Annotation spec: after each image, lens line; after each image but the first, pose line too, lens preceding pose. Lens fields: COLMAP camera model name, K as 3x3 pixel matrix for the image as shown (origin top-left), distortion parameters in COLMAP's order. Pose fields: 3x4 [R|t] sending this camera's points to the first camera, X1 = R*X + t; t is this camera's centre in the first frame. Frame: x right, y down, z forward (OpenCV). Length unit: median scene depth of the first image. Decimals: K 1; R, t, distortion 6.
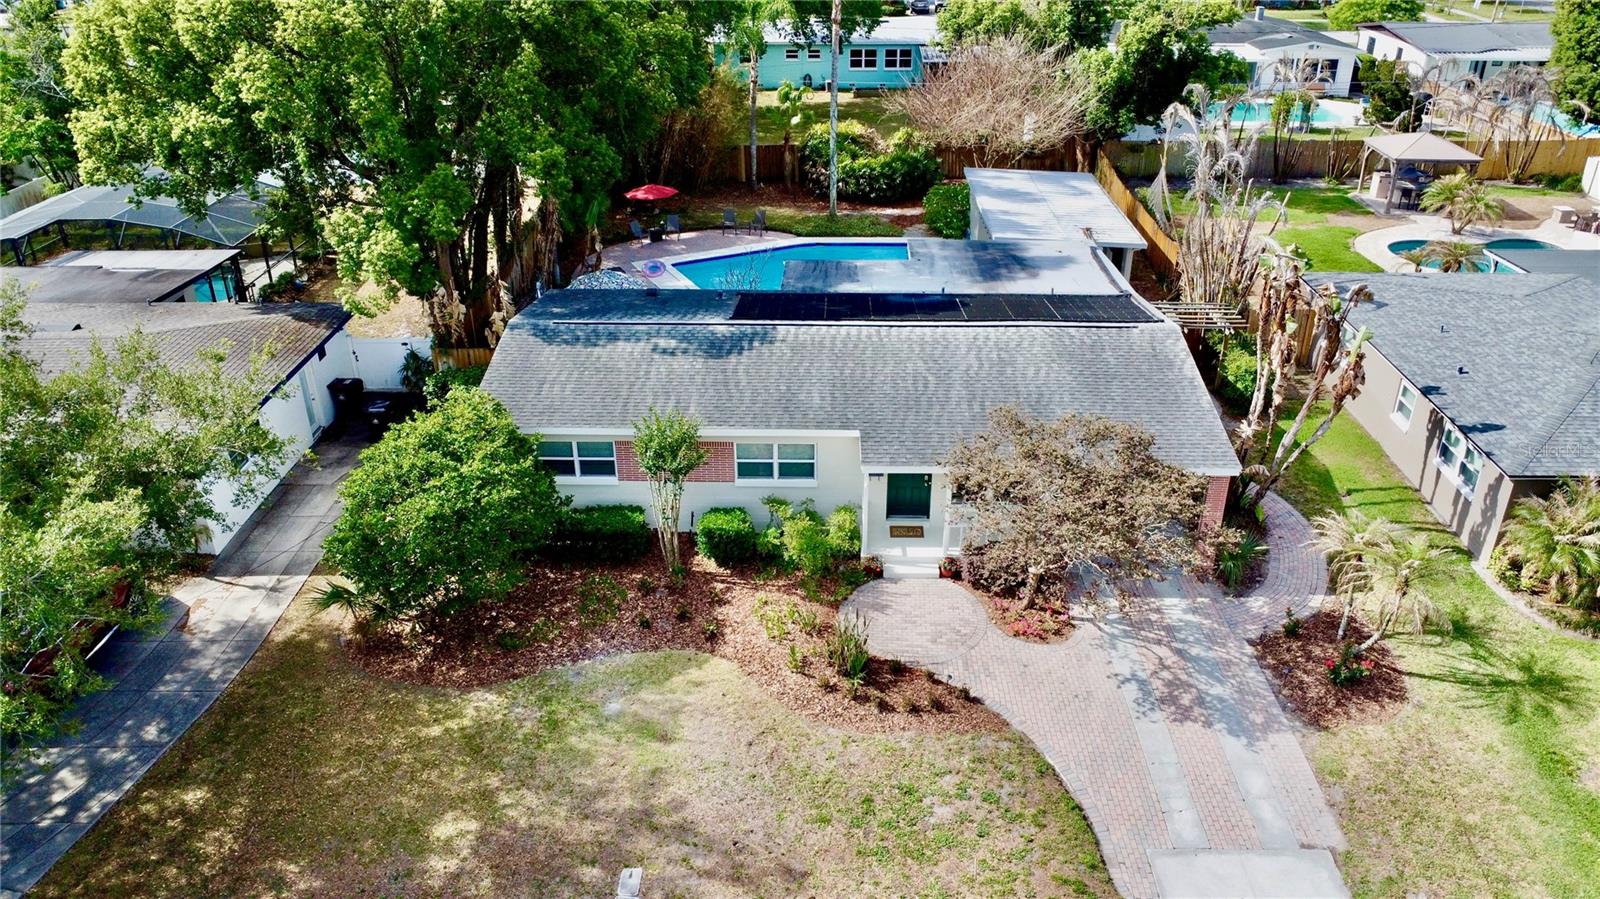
lens RADIAL K [[1081.9, 0, 800.0], [0, 1081.9, 449.5], [0, 0, 1]] dist [0.000578, 0.000393]
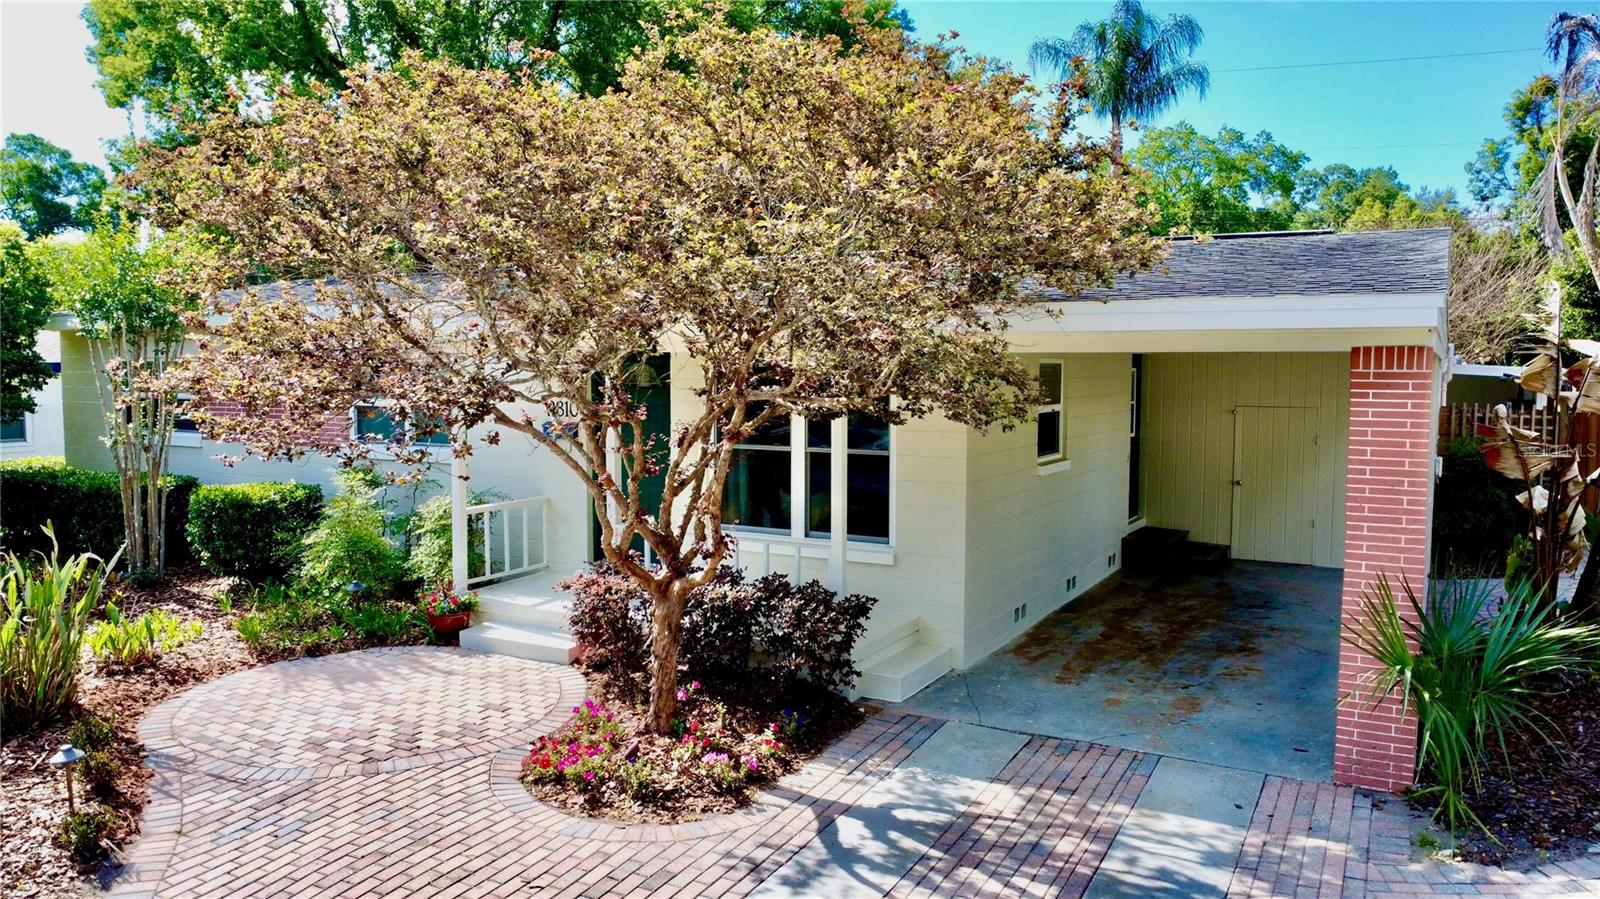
lens RADIAL K [[1121.8, 0, 800.0], [0, 1121.8, 449.5], [0, 0, 1]] dist [-0.007671, -0.002845]
pose [[0.884929, 0.042208, -0.463810, 0.326659], [-0.224288, 0.911414, -0.344992, 0.146182], [0.408161, 0.409320, 0.816003, 0.605916]]
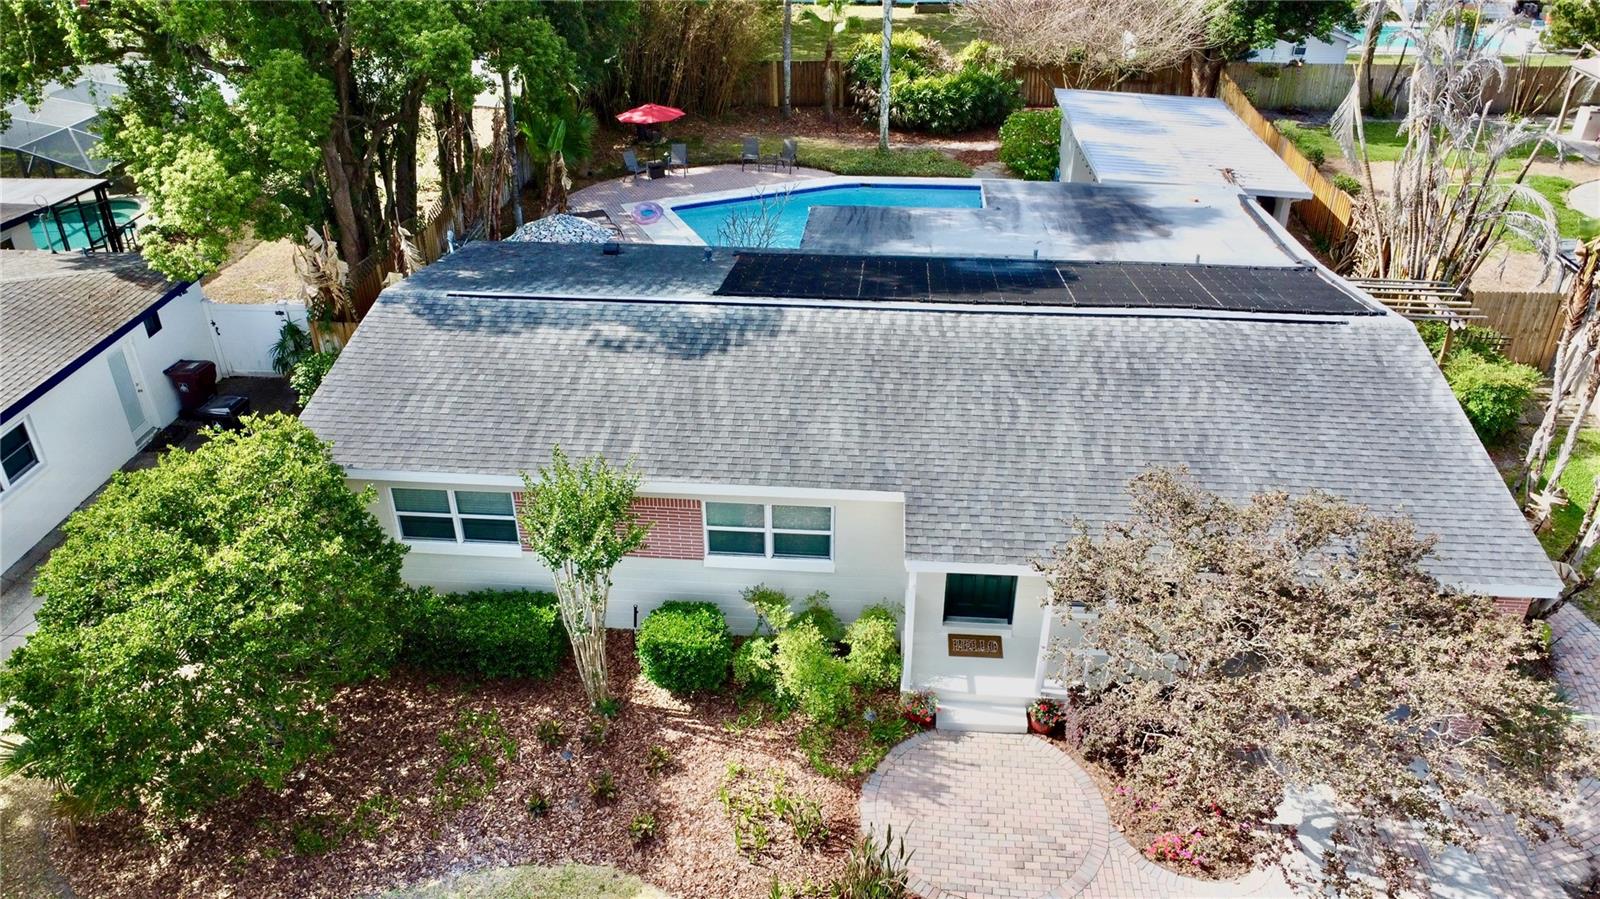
lens RADIAL K [[1121.8, 0, 800.0], [0, 1121.8, 449.5], [0, 0, 1]] dist [-0.007671, -0.002845]
pose [[0.998718, 0.027924, -0.042230, 0.019468], [-0.026097, 0.998725, 0.043212, -0.058205], [0.043383, -0.042055, 0.998173, 0.321603]]
